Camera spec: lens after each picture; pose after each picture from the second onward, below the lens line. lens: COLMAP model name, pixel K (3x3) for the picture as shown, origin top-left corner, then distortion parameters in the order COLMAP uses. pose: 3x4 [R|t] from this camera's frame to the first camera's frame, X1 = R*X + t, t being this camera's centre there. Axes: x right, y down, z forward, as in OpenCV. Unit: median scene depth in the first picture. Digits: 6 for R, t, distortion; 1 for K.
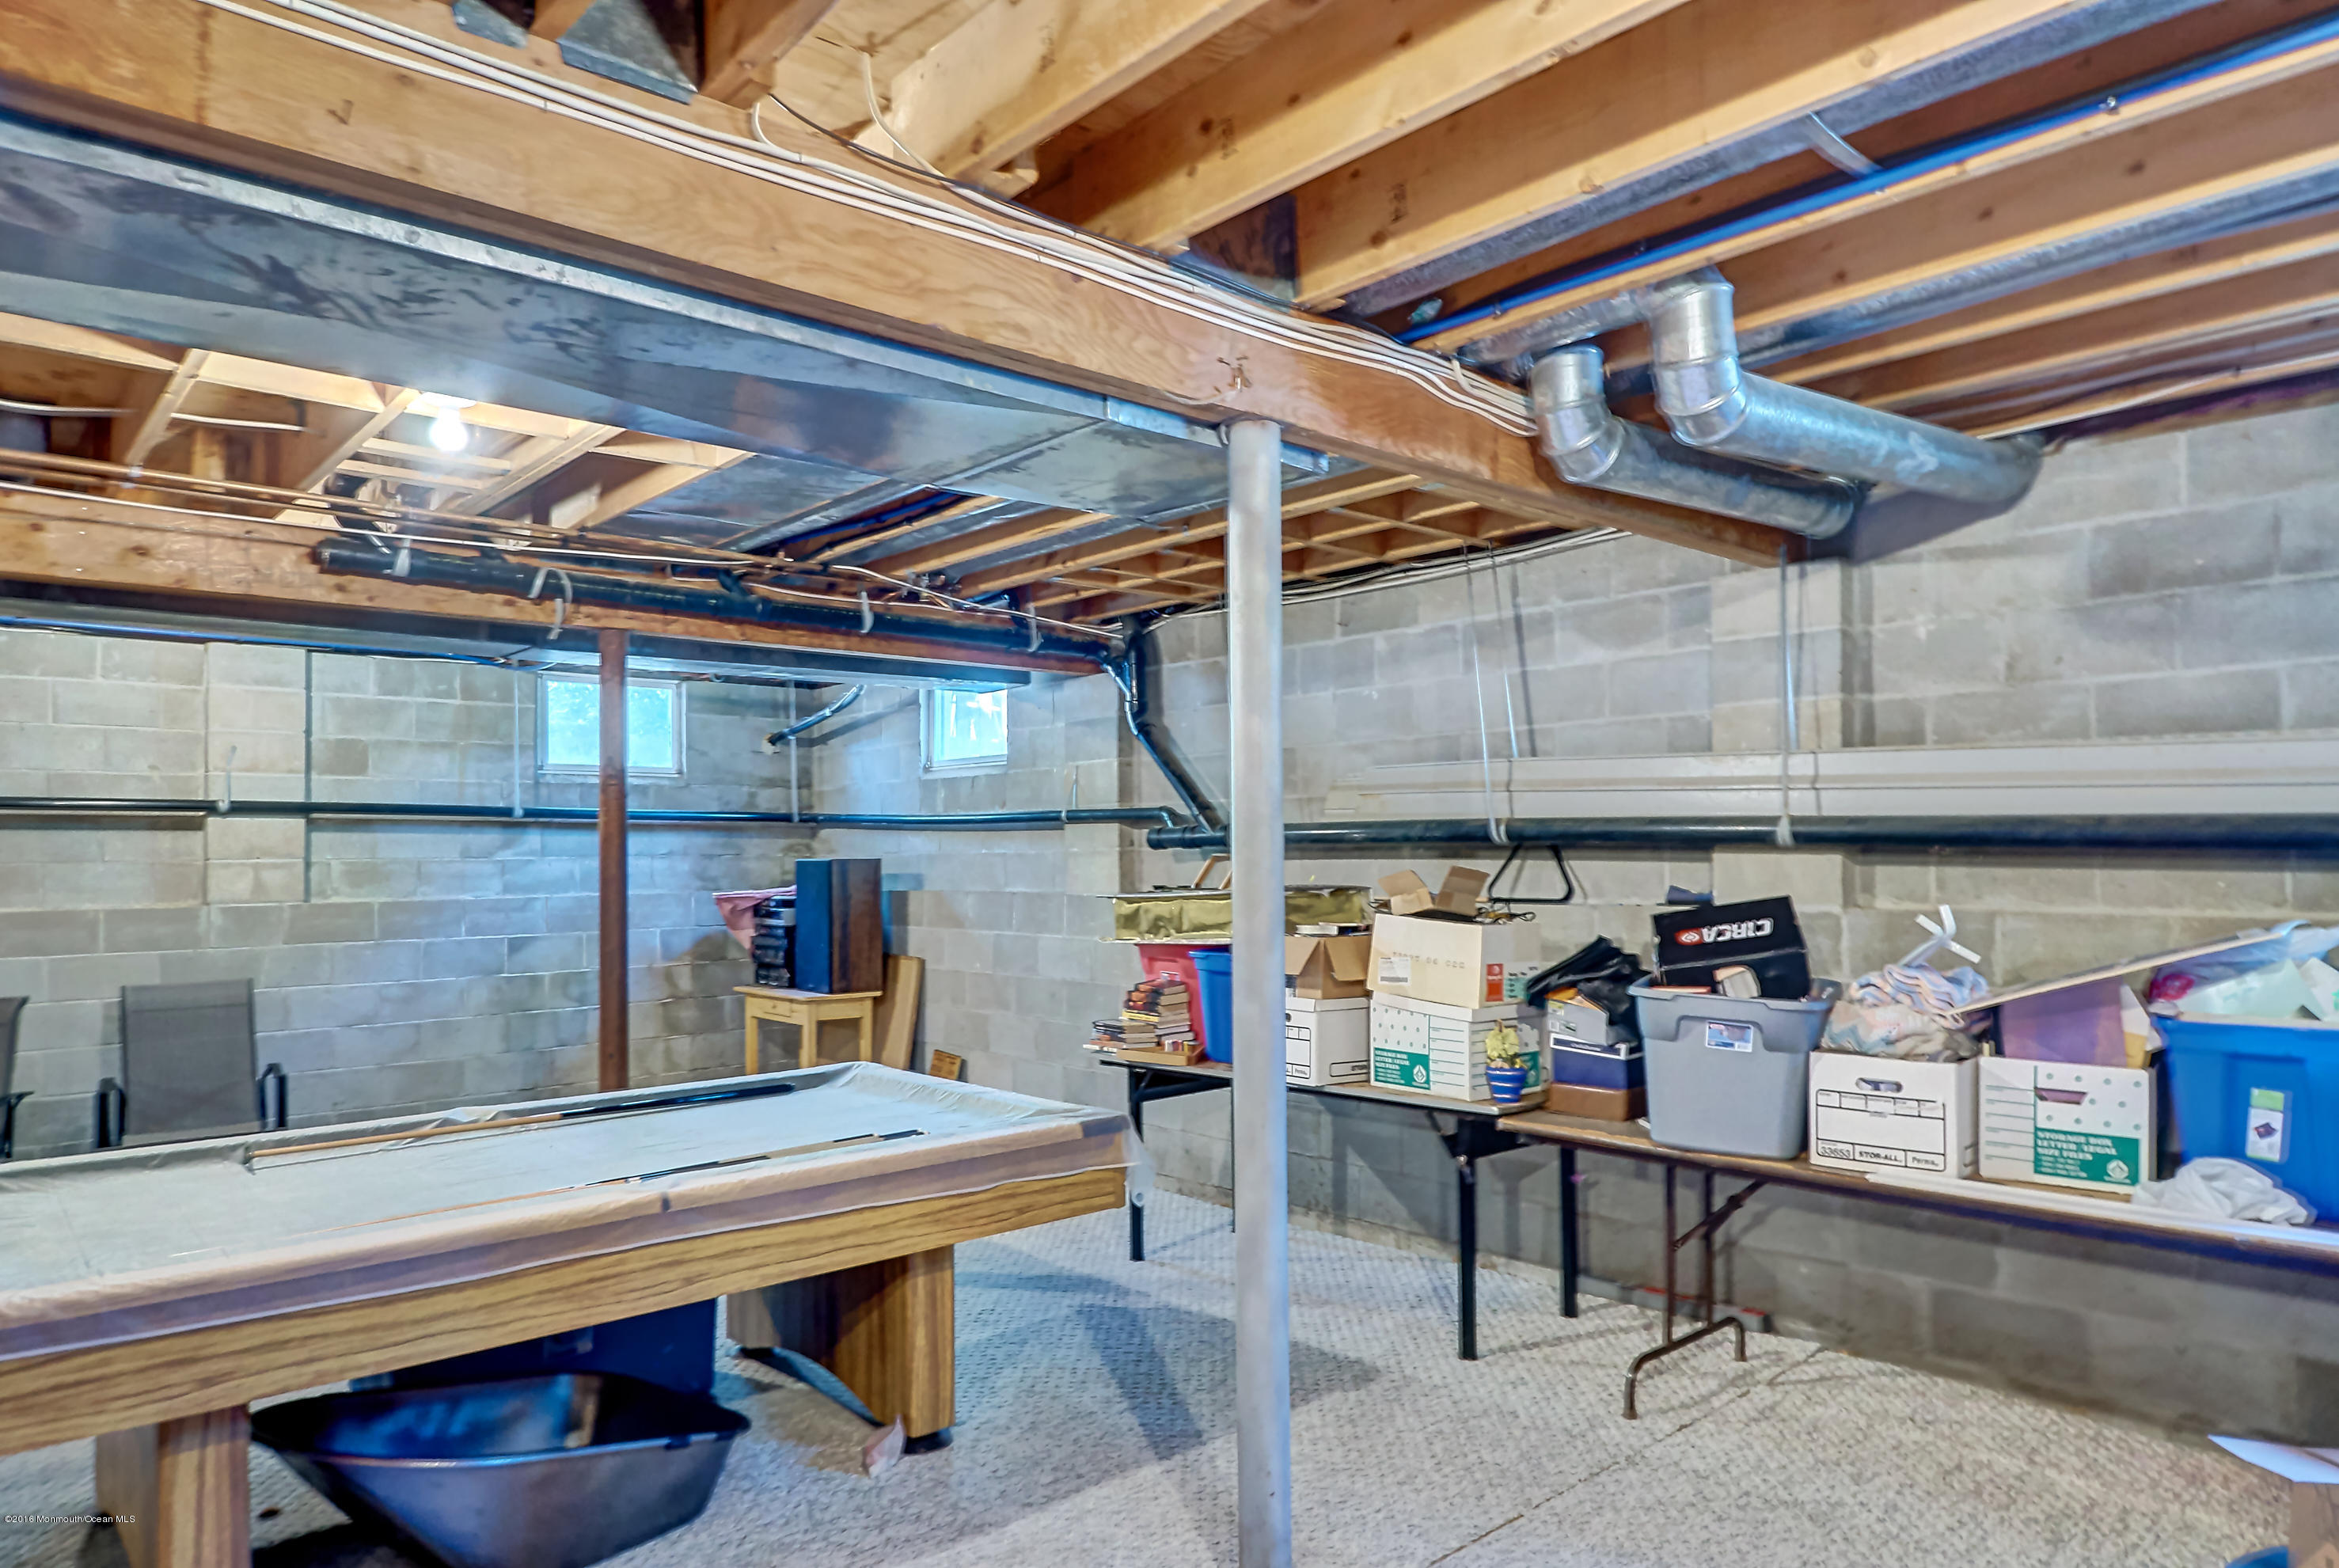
lens RADIAL K [[1445.5, 0, 1167.2], [0, 1445.5, 791.0], [0, 0, 1]] dist [-0.002620, -0.000824]
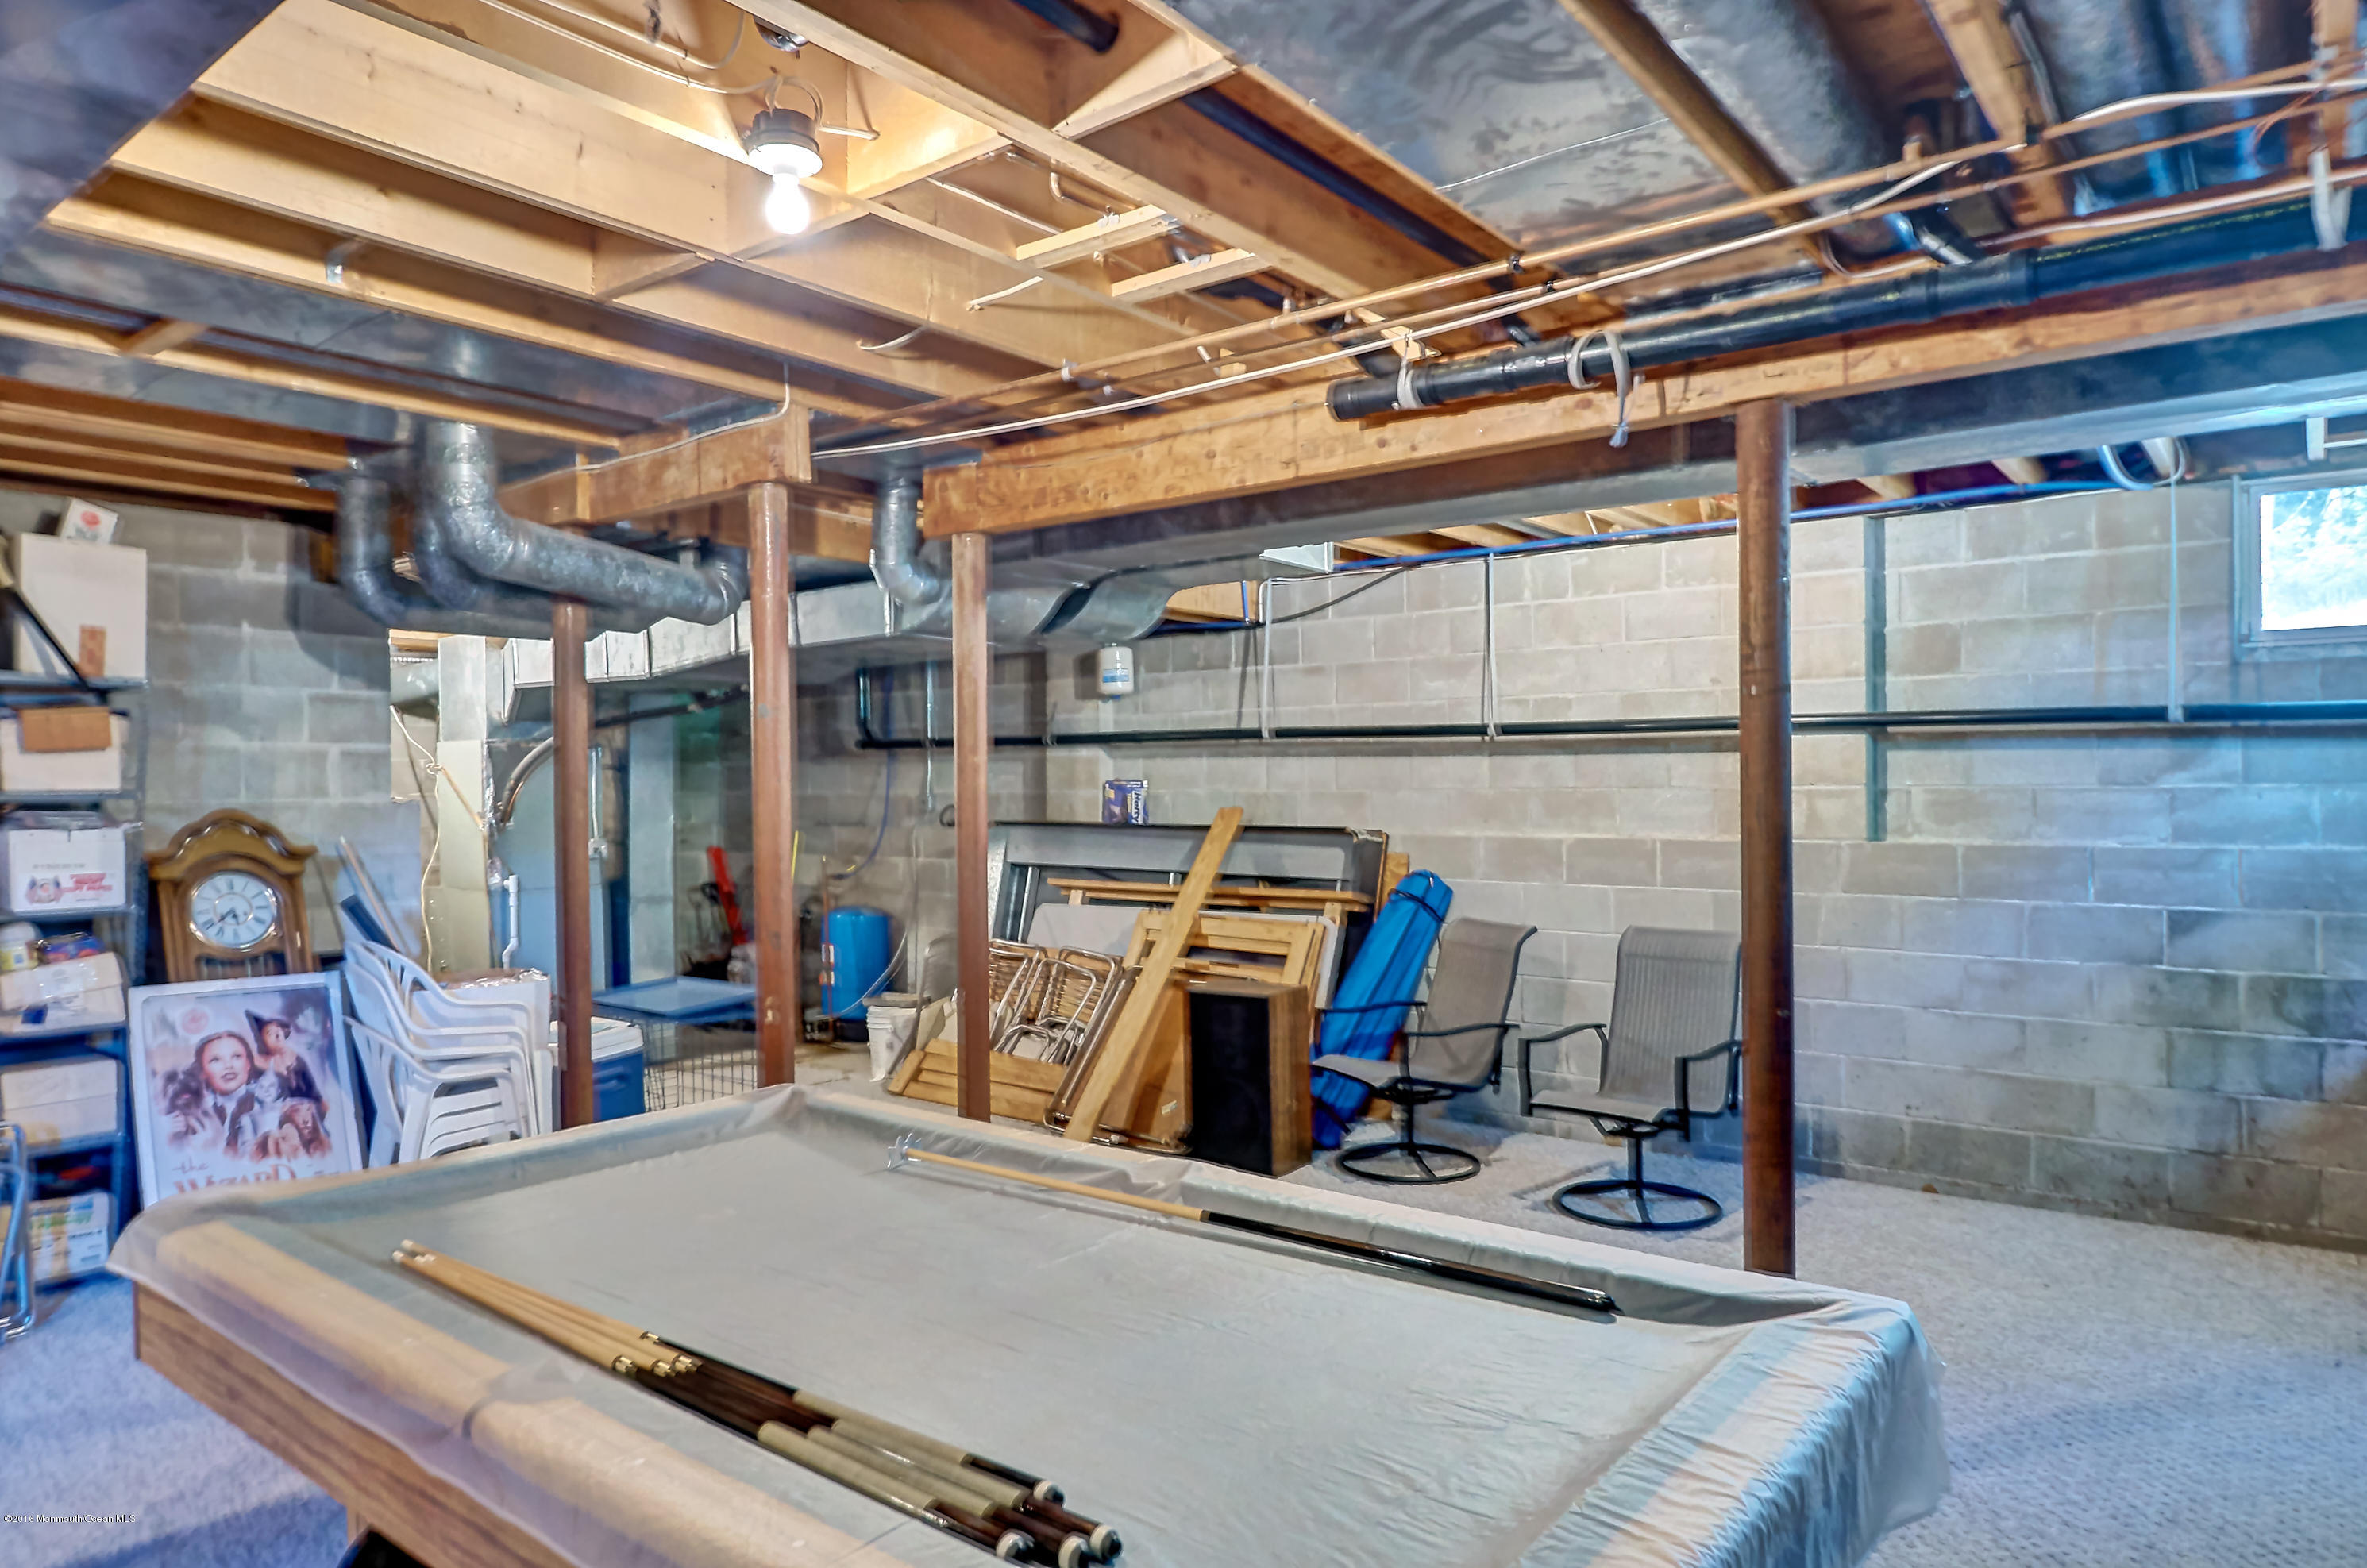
lens RADIAL K [[1462.8, 0, 1180.8], [0, 1462.8, 782.0], [0, 0, 1]] dist [-0.002620, -0.000824]
pose [[0.161959, 0.008206, -0.986763, 0.113773], [0.048011, 0.998716, 0.016186, 0.013761], [0.985629, -0.049997, 0.161357, 0.478906]]
